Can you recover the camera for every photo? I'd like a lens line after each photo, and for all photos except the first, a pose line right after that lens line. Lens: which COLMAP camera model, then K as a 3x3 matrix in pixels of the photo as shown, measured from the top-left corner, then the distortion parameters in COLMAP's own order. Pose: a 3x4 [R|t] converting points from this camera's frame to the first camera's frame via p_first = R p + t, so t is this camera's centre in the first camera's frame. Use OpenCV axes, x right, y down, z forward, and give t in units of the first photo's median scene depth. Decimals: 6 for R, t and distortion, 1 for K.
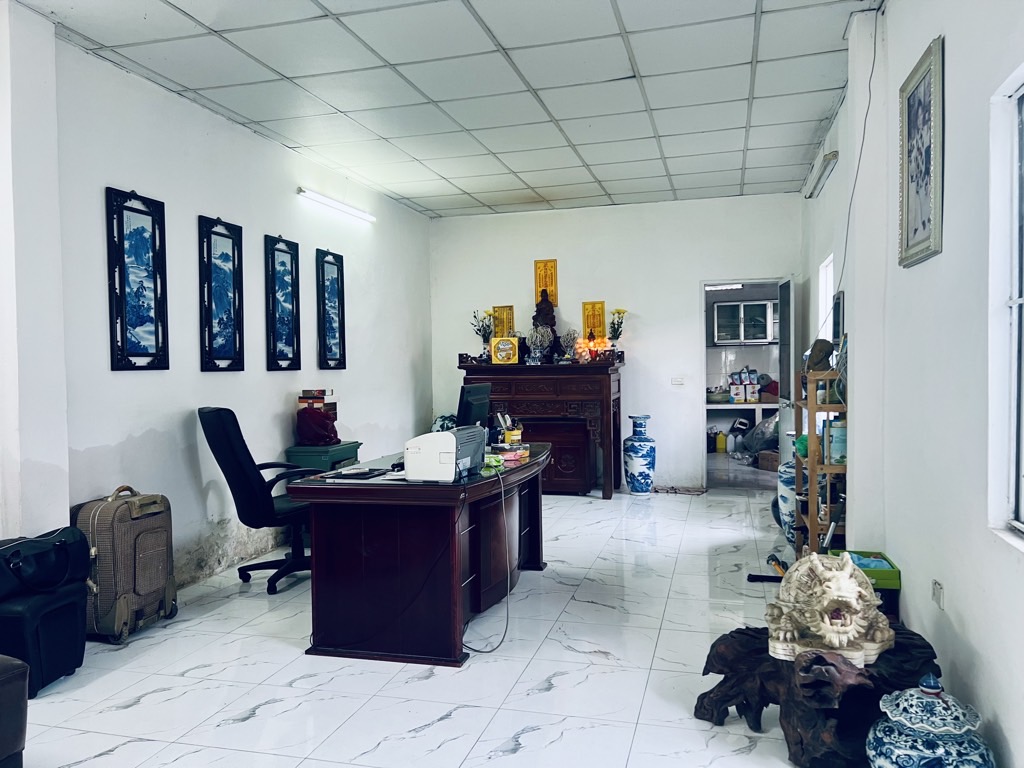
lens RADIAL K [[769.6, 0, 512.8], [0, 769.6, 385.0], [0, 0, 1]] dist [0.061368, -0.063033]
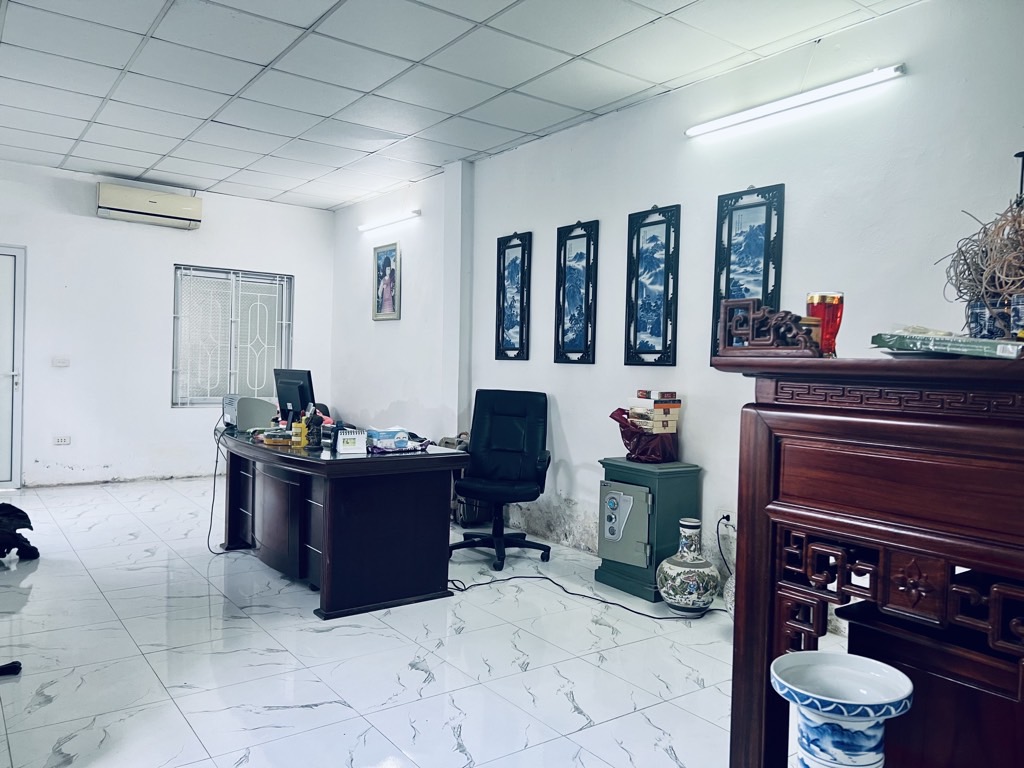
lens RADIAL K [[769.6, 0, 518.3], [0, 769.6, 381.6], [0, 0, 1]] dist [0.061368, -0.063033]
pose [[-0.619127, 0.022829, -0.784959, 0.516234], [-0.032753, 0.997957, 0.054857, -0.048769], [0.784608, 0.059673, -0.617114, 1.598131]]
